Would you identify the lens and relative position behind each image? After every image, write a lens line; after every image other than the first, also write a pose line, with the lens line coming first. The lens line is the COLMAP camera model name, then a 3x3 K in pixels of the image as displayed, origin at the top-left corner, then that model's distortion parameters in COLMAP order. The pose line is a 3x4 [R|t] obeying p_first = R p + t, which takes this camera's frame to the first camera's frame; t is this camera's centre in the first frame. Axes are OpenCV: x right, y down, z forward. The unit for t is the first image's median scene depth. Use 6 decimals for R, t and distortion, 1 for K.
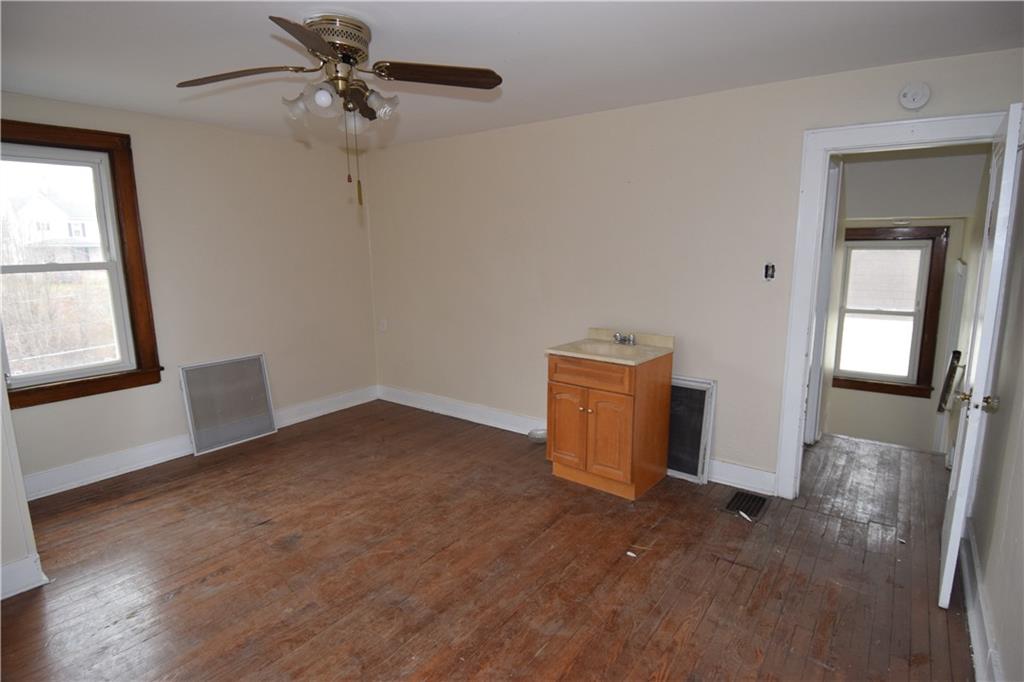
lens RADIAL K [[528.4, 0, 514.2], [0, 528.4, 341.2], [0, 0, 1]] dist [0.053002, -0.056339]
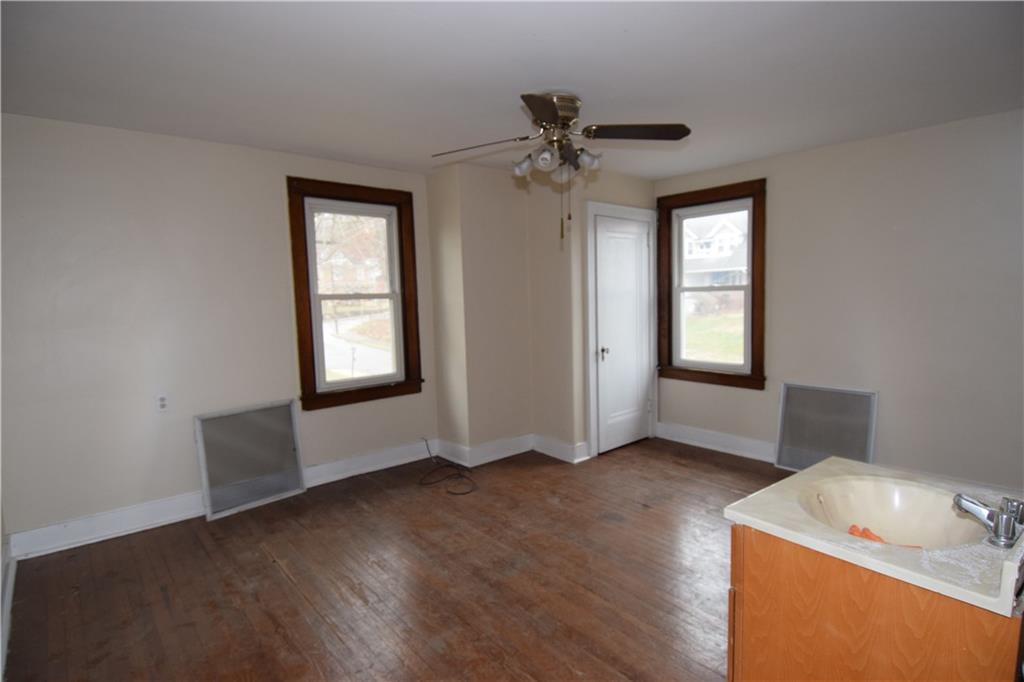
lens RADIAL K [[528.4, 0, 514.2], [0, 528.4, 341.2], [0, 0, 1]] dist [0.053002, -0.056339]
pose [[-0.229181, 0.099609, -0.968274, 0.867339], [-0.146543, 0.979882, 0.135489, -0.161917], [0.962290, 0.172945, -0.209973, 1.140903]]
